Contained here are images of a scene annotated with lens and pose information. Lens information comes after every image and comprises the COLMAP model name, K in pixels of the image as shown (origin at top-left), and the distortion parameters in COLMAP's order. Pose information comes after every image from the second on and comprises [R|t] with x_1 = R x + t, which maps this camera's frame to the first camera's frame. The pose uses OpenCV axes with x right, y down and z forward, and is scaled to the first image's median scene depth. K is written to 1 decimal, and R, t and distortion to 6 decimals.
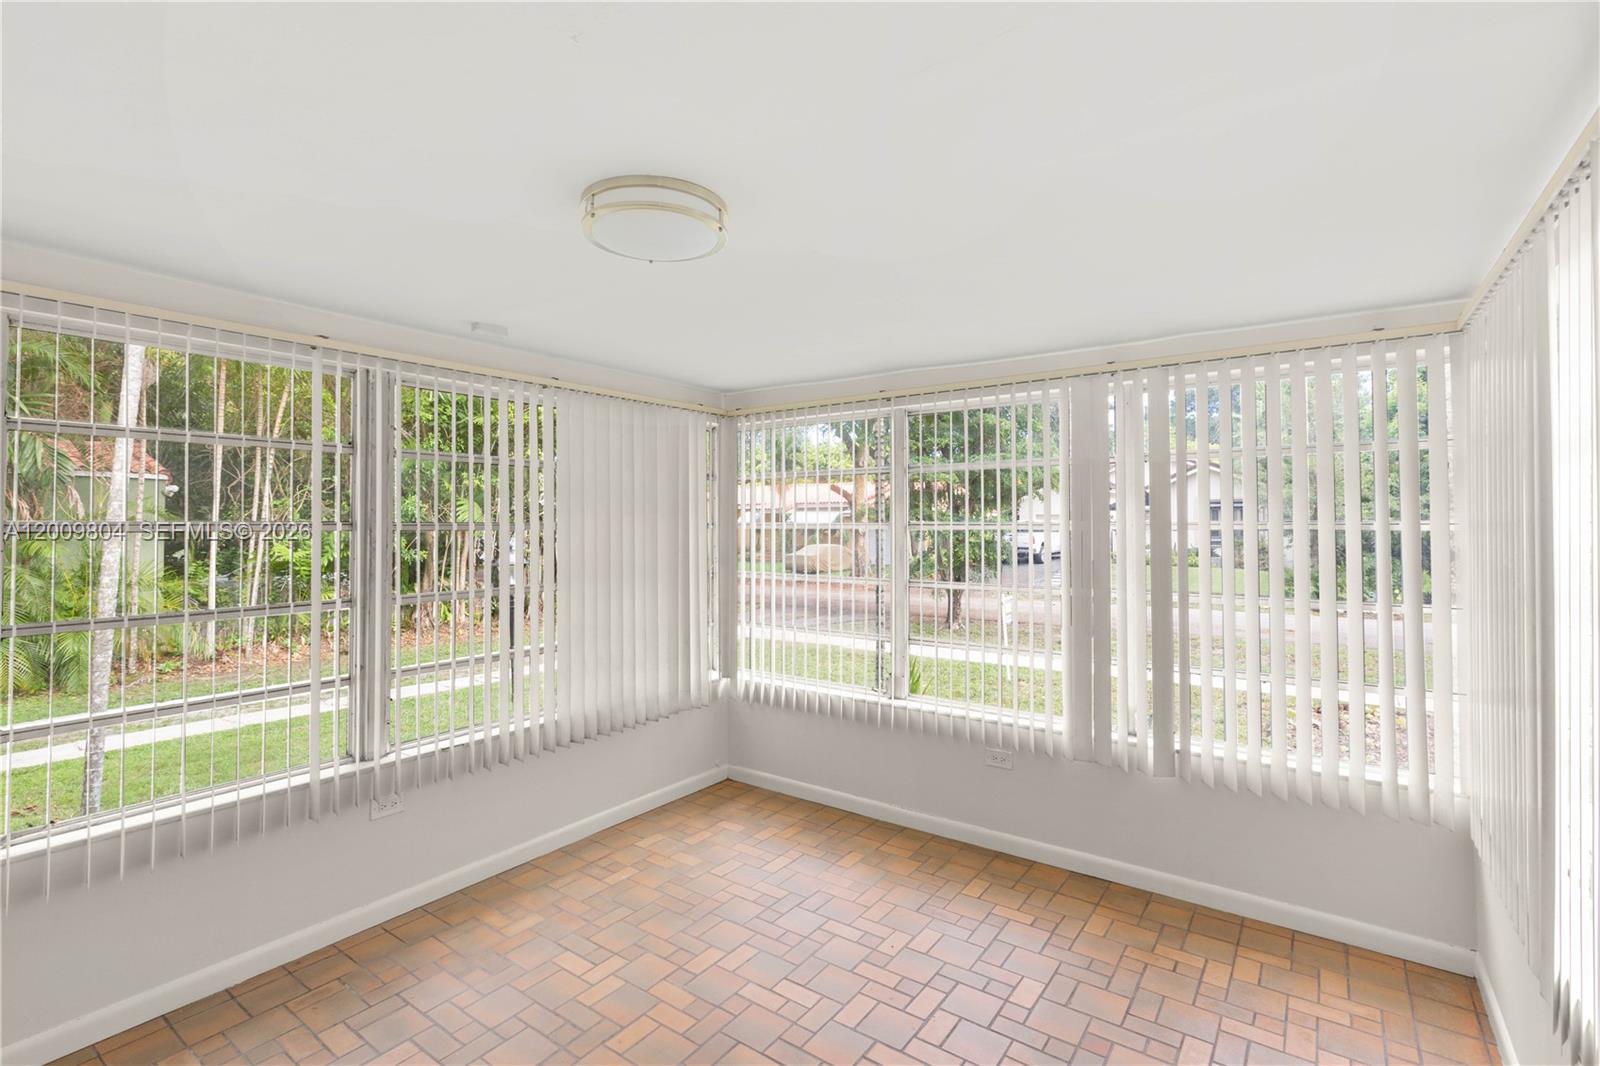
lens RADIAL K [[721.6, 0, 800.1], [0, 721.6, 517.4], [0, 0, 1]] dist [-0.002671, -0.000850]
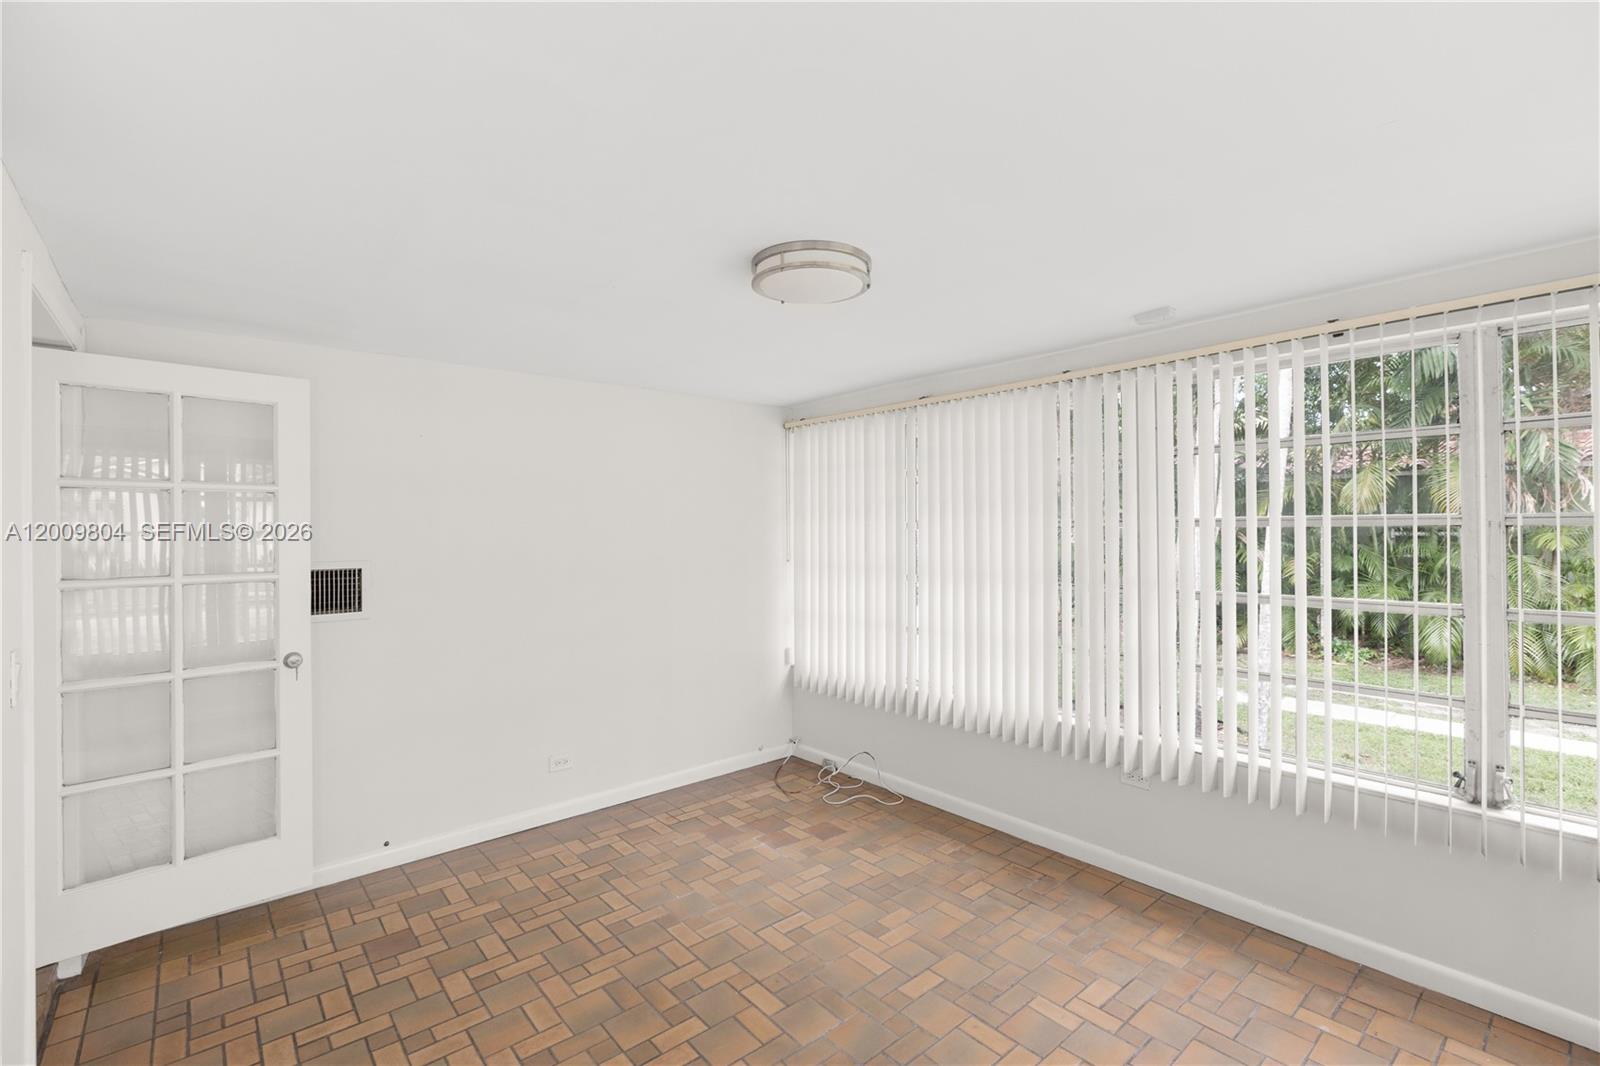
lens RADIAL K [[721.6, 0, 800.1], [0, 721.6, 517.4], [0, 0, 1]] dist [-0.002671, -0.000850]
pose [[-0.225160, -0.003014, -0.974317, 0.603071], [0.015274, 0.999861, -0.006622, 0.007494], [0.974202, -0.016373, -0.225082, 0.751361]]
